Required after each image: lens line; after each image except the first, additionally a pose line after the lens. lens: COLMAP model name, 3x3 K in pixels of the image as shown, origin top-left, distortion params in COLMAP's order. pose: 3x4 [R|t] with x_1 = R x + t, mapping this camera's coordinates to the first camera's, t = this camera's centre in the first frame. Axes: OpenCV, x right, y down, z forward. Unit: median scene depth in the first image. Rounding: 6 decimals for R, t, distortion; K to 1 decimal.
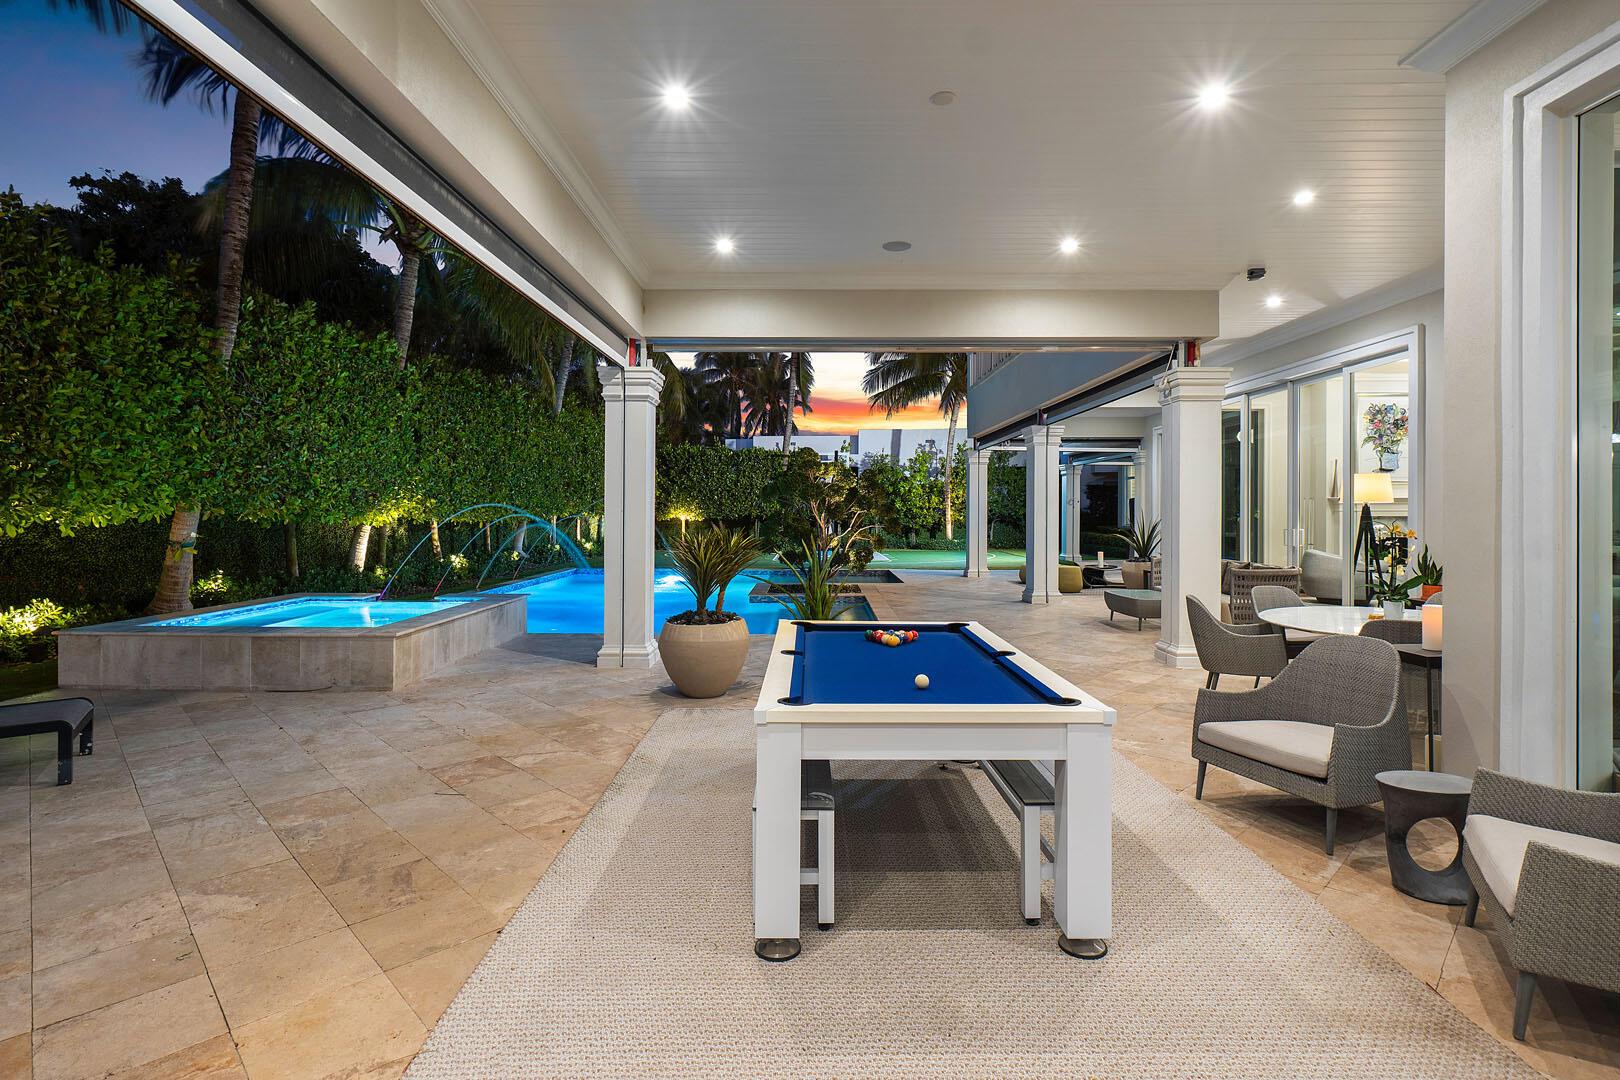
lens RADIAL K [[787.5, 0, 814.2], [0, 787.5, 526.1], [0, 0, 1]] dist [0.002257, -0.000658]
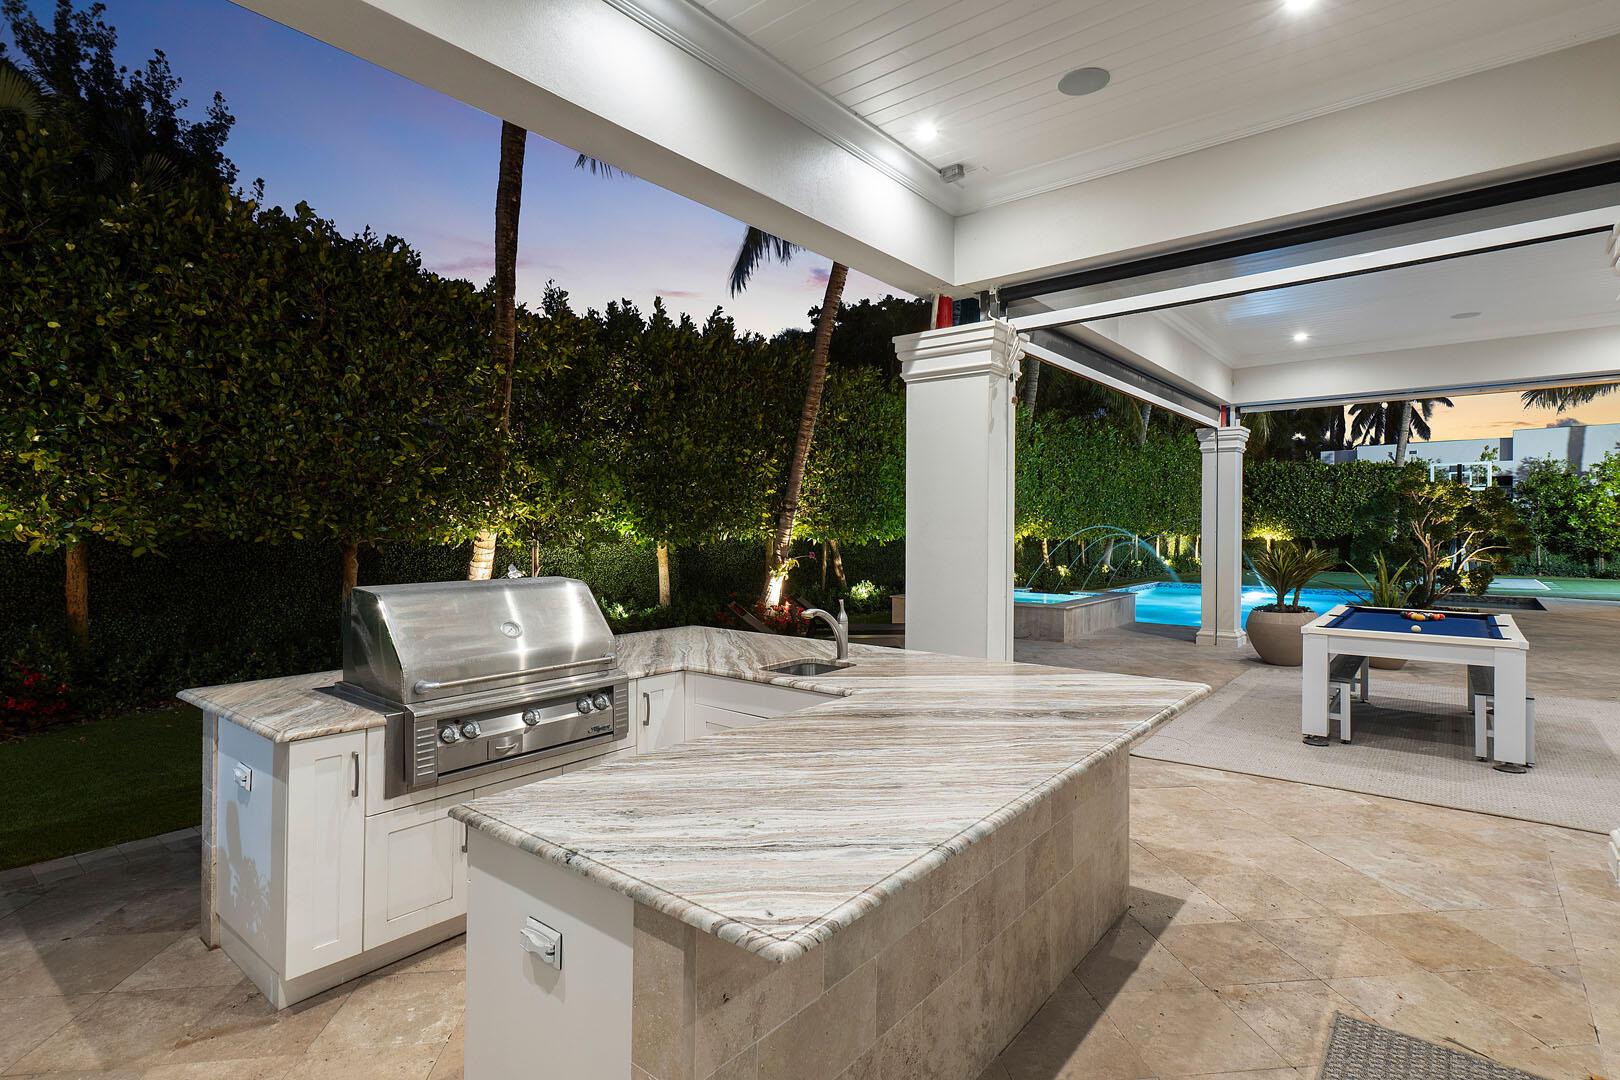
lens RADIAL K [[787.5, 0, 816.2], [0, 787.5, 526.9], [0, 0, 1]] dist [0.002257, -0.000658]
pose [[0.773387, -0.003587, -0.633924, 0.037770], [-0.010757, 0.999766, -0.018782, 0.002157], [0.633843, 0.021345, 0.773167, -0.214586]]
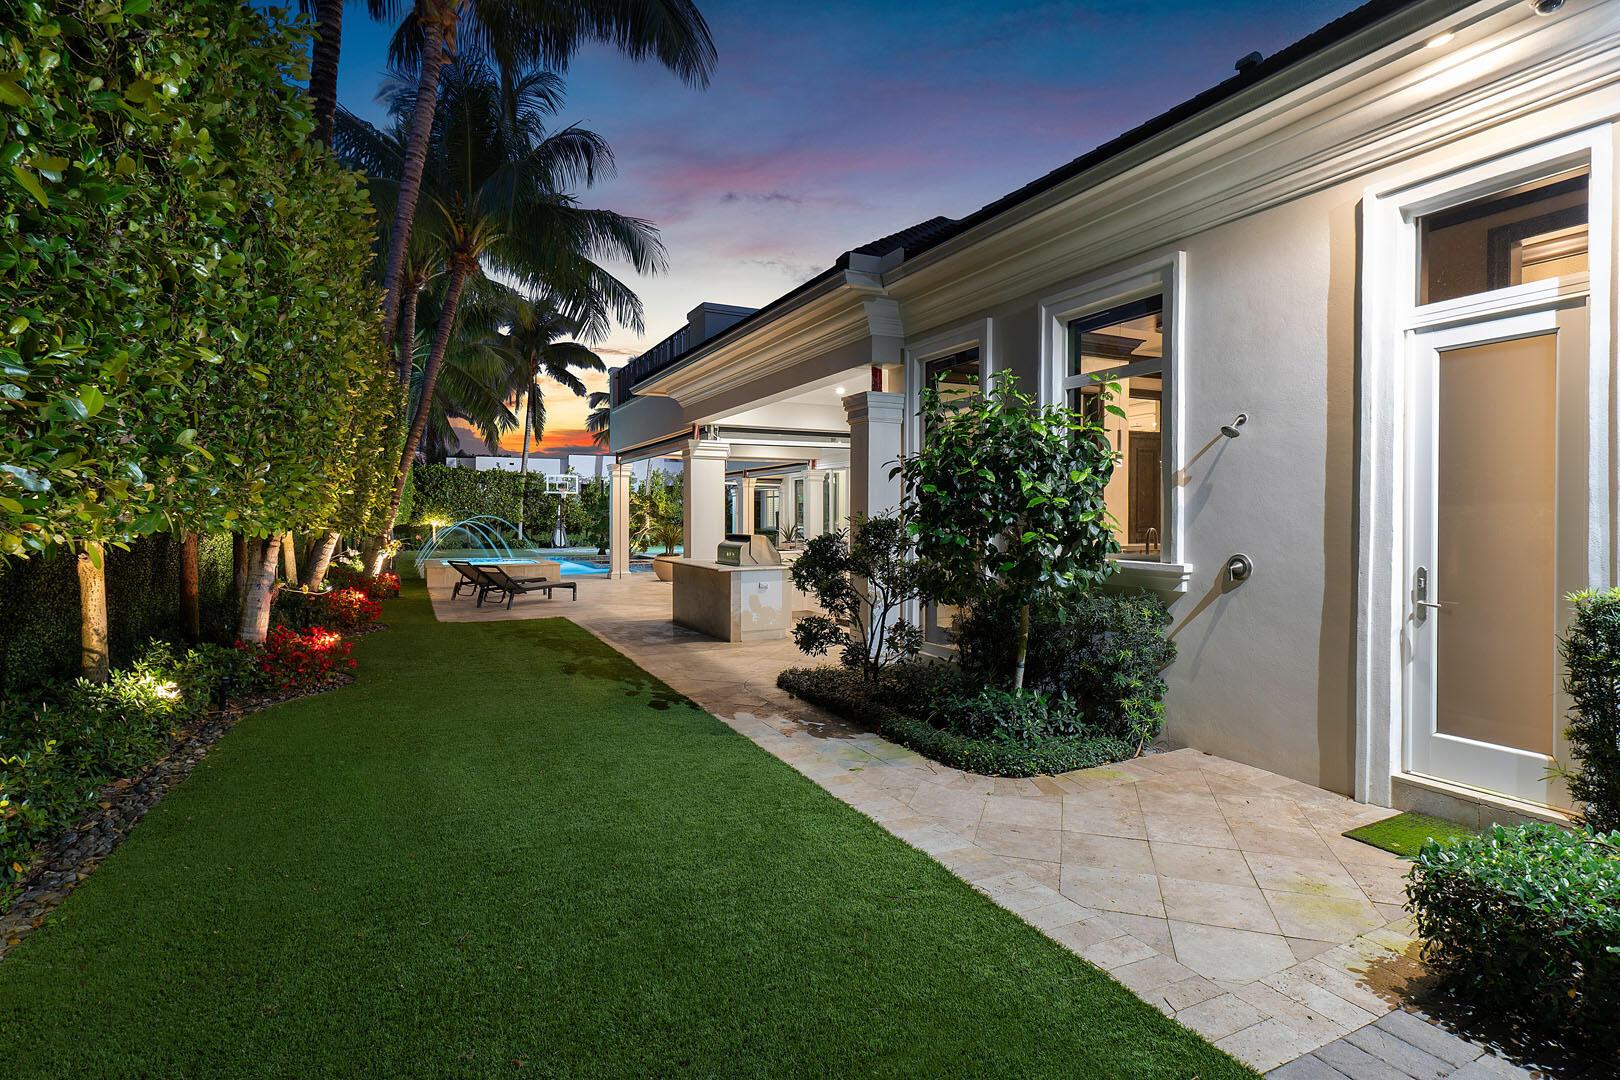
lens RADIAL K [[787.5, 0, 809.4], [0, 787.5, 537.5], [0, 0, 1]] dist [0.002257, -0.000658]
pose [[0.894206, -0.009739, 0.447550, -0.384480], [0.009008, 0.999952, 0.003762, 0.021725], [-0.447565, 0.000667, 0.894251, -0.731706]]
